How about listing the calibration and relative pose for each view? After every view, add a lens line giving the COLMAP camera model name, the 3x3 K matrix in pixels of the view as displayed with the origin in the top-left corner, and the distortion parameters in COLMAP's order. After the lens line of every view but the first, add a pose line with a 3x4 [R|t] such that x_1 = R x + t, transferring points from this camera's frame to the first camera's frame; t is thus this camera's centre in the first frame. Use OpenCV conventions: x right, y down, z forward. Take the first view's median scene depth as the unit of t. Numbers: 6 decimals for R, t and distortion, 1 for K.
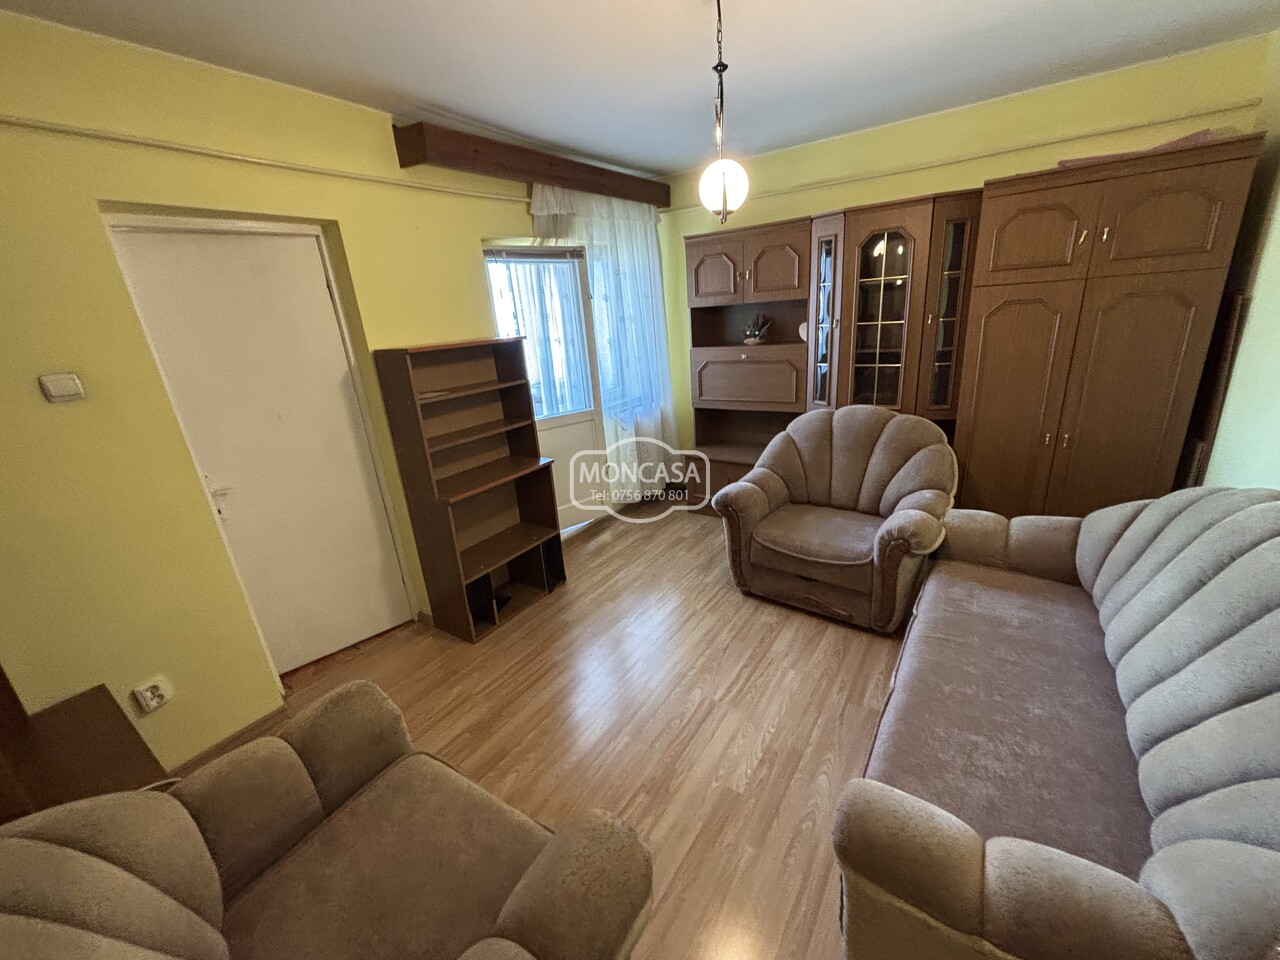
lens RADIAL K [[516.5, 0, 640.0], [0, 516.5, 480.0], [0, 0, 1]] dist [0.000445, 0.000048]
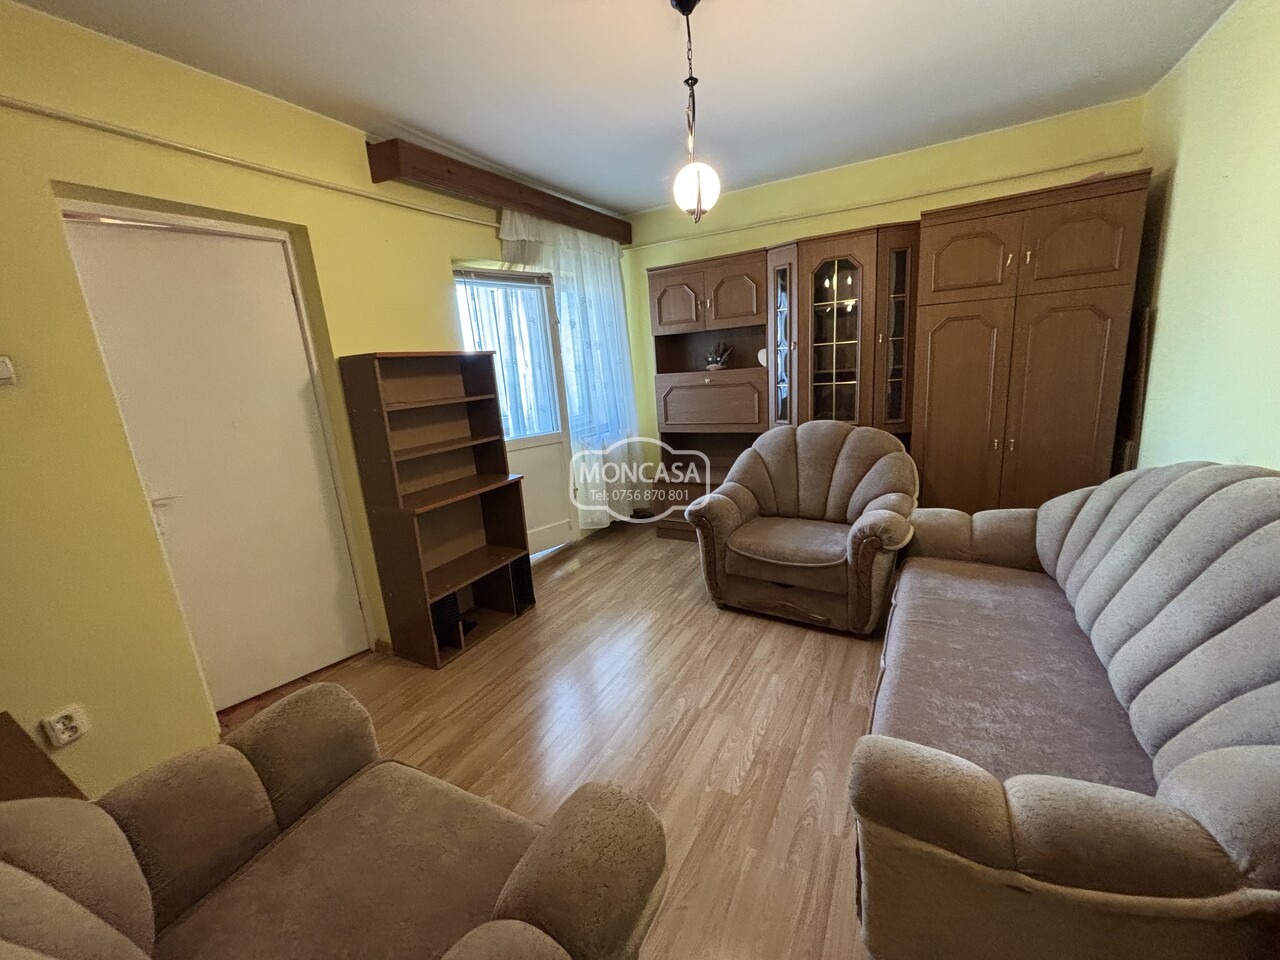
lens RADIAL K [[516.5, 0, 640.0], [0, 516.5, 480.0], [0, 0, 1]] dist [0.000445, 0.000048]
pose [[0.996163, -0.016812, 0.085890, -0.036207], [0.025580, 0.994453, -0.102029, 0.087245], [-0.083698, 0.103834, 0.991067, 0.012463]]
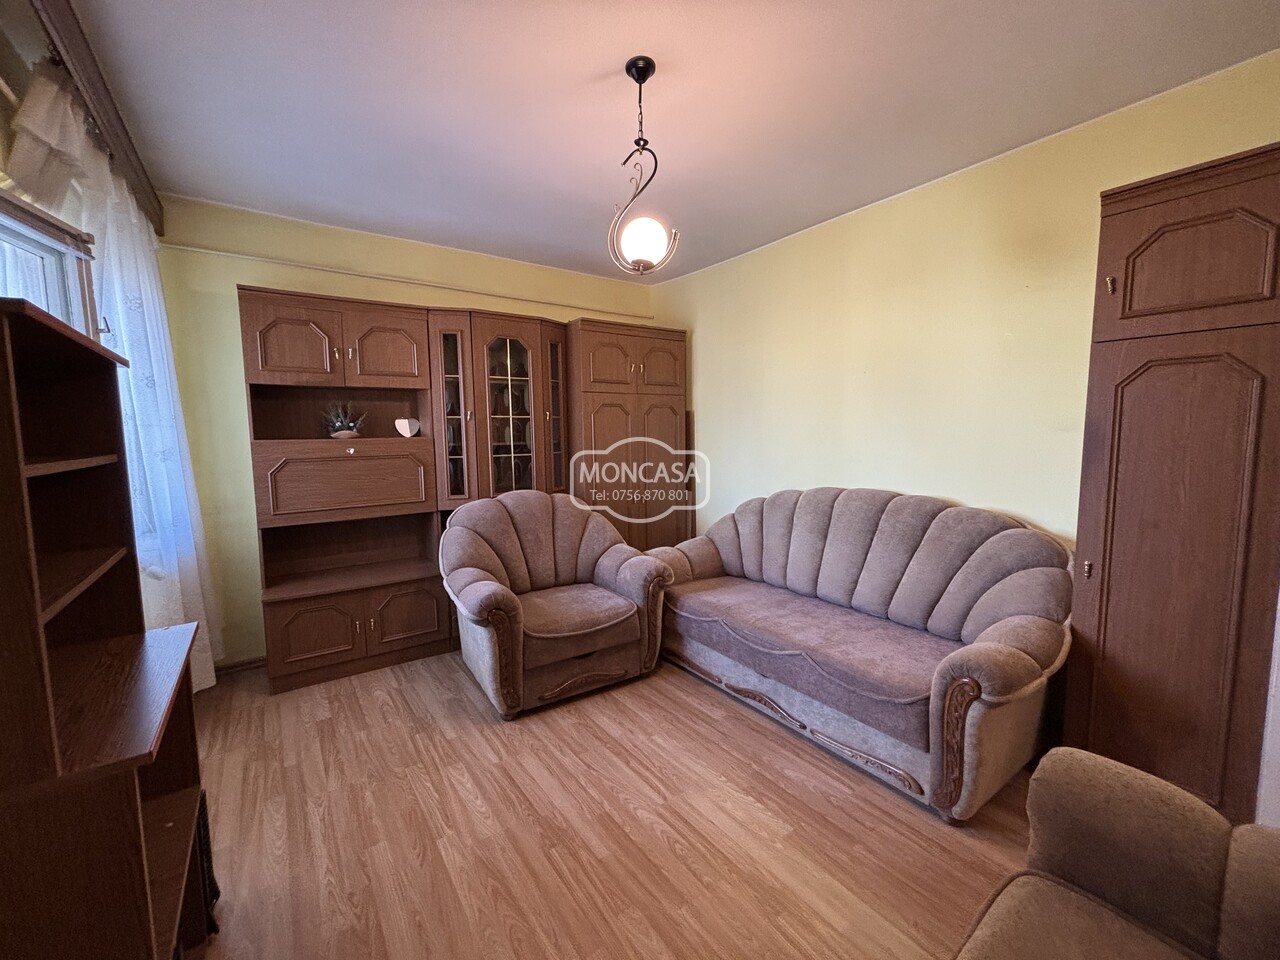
lens RADIAL K [[516.5, 0, 640.0], [0, 516.5, 480.0], [0, 0, 1]] dist [0.000445, 0.000048]
pose [[0.335848, -0.018669, 0.941731, -0.556925], [0.286495, 0.954458, -0.083251, -0.010505], [-0.897289, 0.297760, 0.325902, 0.527345]]
